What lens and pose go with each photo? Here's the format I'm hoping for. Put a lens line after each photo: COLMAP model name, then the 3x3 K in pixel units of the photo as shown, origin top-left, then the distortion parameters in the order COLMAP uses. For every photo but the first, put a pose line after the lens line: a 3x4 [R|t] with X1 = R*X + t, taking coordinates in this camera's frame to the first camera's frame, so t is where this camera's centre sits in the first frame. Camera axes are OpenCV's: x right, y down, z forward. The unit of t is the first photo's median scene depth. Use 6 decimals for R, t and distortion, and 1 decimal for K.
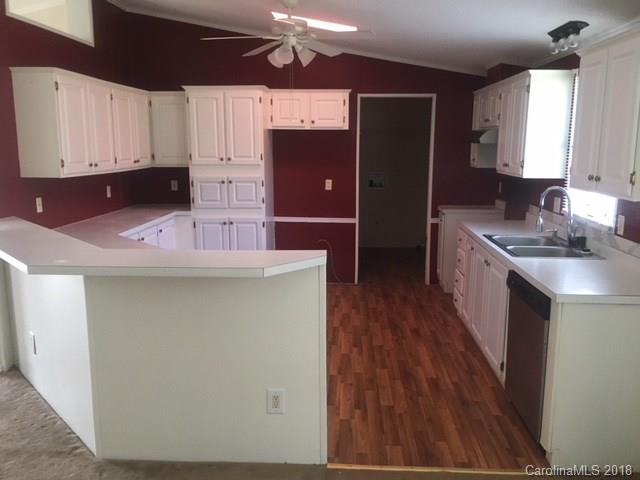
lens RADIAL K [[543.8, 0, 325.9], [0, 543.8, 238.6], [0, 0, 1]] dist [0.055766, -0.070107]
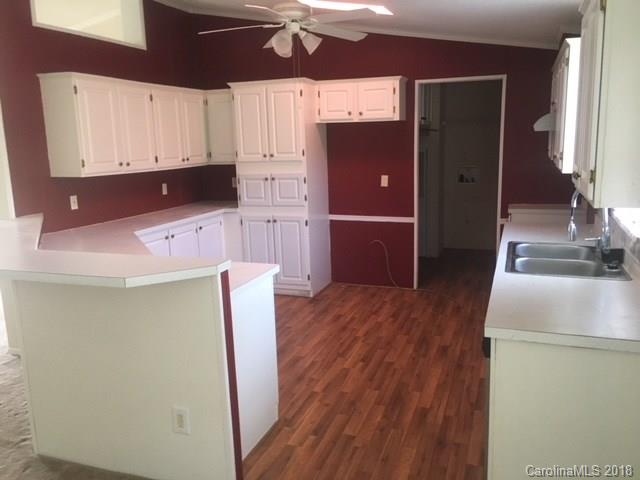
lens RADIAL K [[543.8, 0, 318.9], [0, 543.8, 239.8], [0, 0, 1]] dist [0.055766, -0.070107]
pose [[0.957001, 0.026250, -0.288894, 0.211150], [-0.022330, 0.999609, 0.016854, -0.014775], [0.289224, -0.009679, 0.957213, 0.100011]]
